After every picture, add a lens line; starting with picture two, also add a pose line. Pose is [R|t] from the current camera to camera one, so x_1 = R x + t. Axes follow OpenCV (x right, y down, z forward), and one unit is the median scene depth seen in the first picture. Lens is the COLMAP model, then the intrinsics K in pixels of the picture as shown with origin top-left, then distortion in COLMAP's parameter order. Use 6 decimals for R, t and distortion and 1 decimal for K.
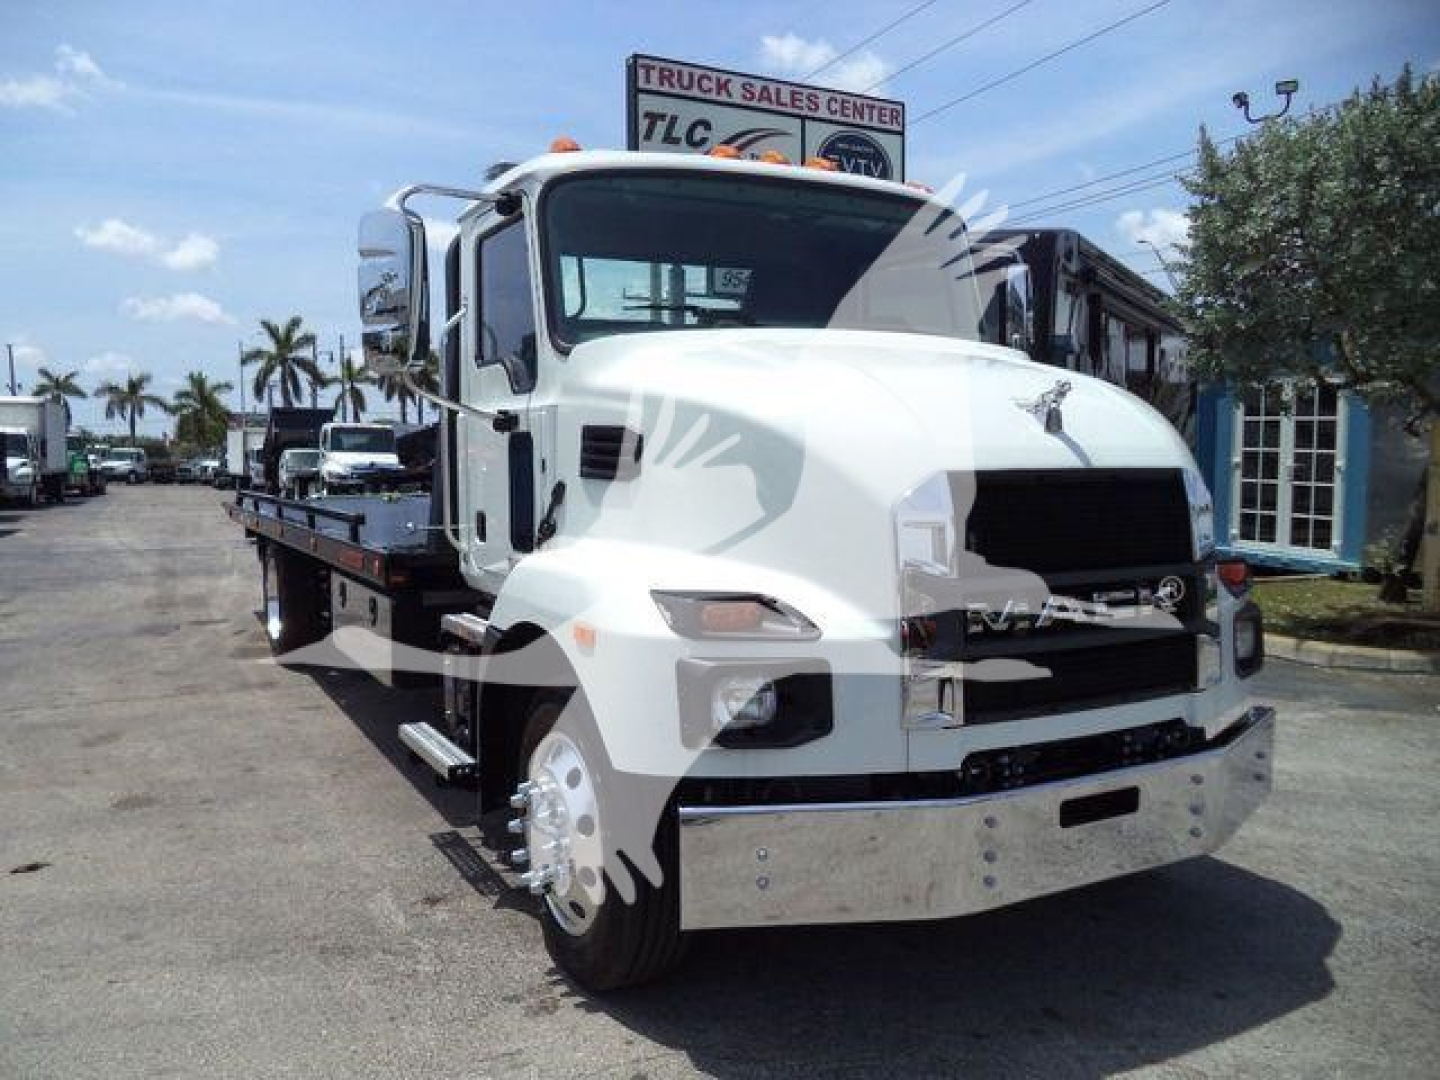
lens RADIAL K [[1164.2, 0, 744.0], [0, 1164.2, 524.0], [0, 0, 1]] dist [-0.026918, 0.000727]
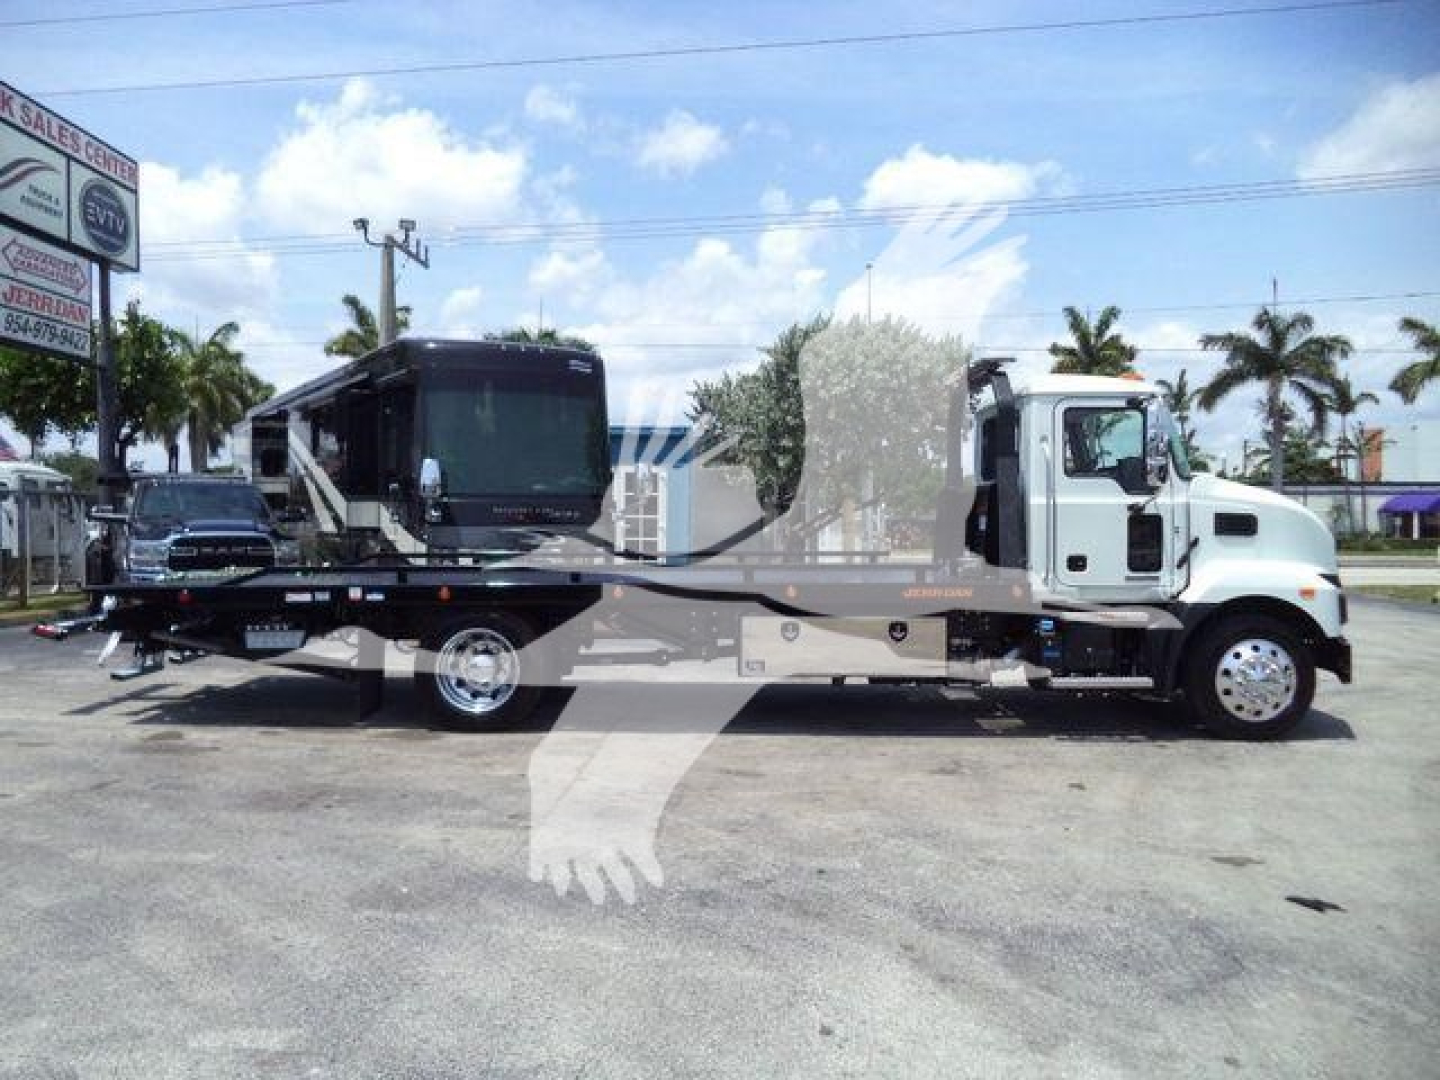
lens RADIAL K [[1134.2, 0, 714.8], [0, 1134.2, 568.5], [0, 0, 1]] dist [-0.056252, 0.003330]
pose [[0.503747, -0.037622, 0.863032, -0.485938], [0.051870, 0.998566, 0.013254, -0.010573], [-0.862293, 0.038089, 0.504976, 0.139192]]
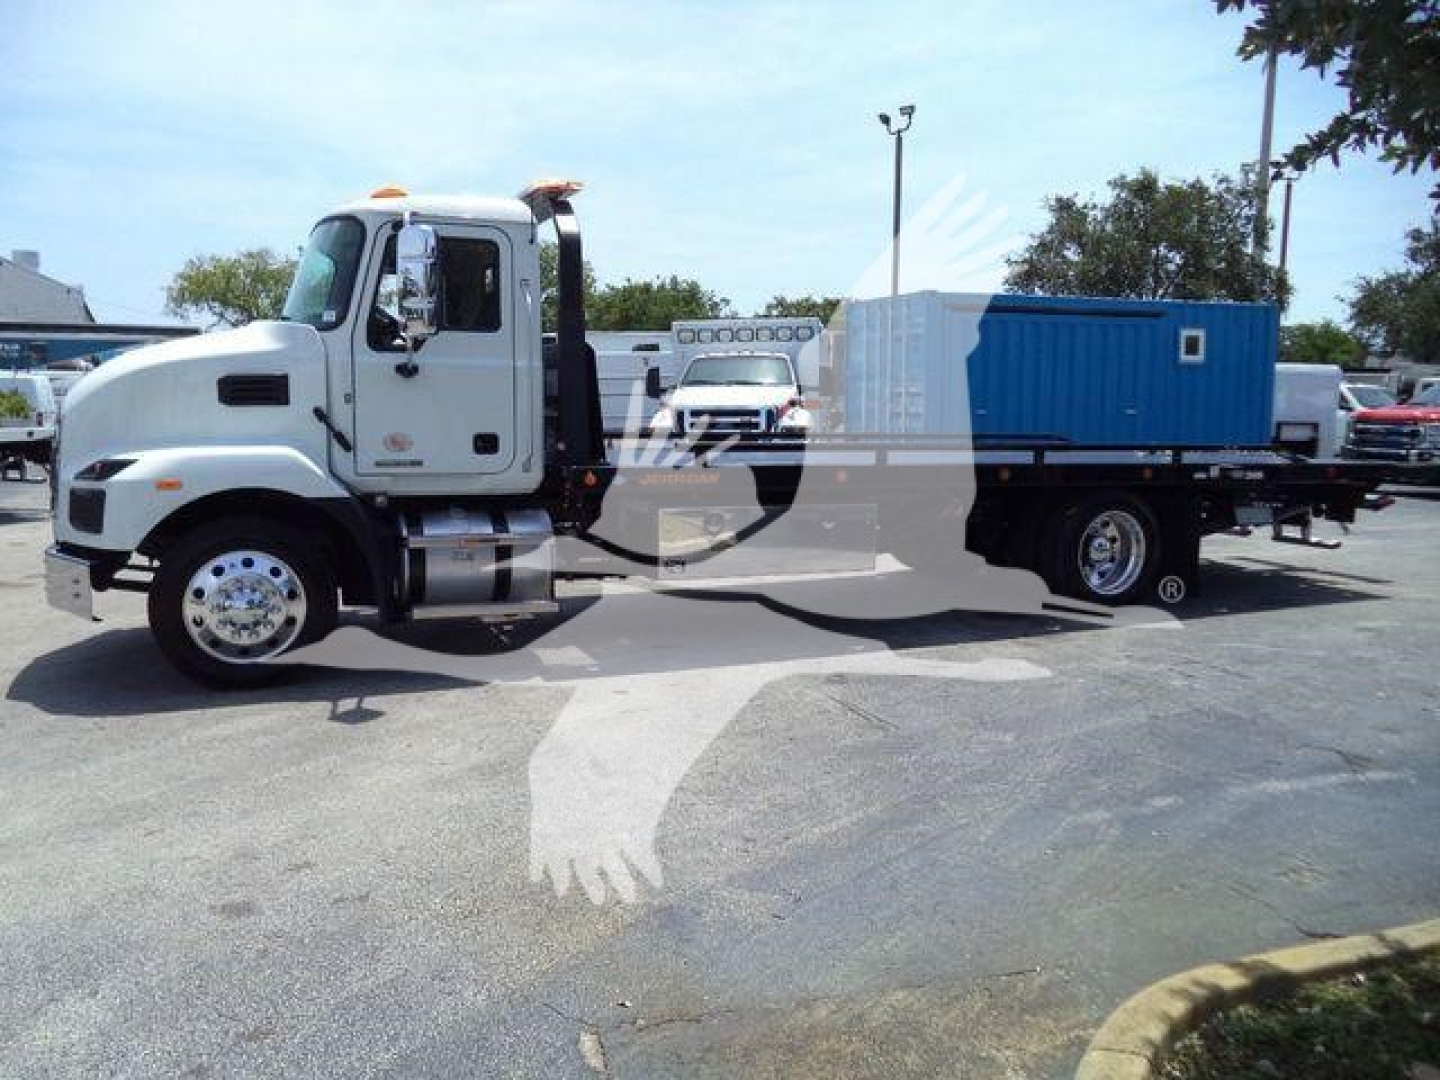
lens RADIAL K [[1167.3, 0, 729.9], [0, 1167.3, 548.7], [0, 0, 1]] dist [-0.041291, 0.025685]
pose [[-0.074526, 0.129878, -0.988725, 0.368160], [-0.078684, 0.987626, 0.135664, -0.025169], [0.994110, 0.087907, -0.063385, 0.378816]]
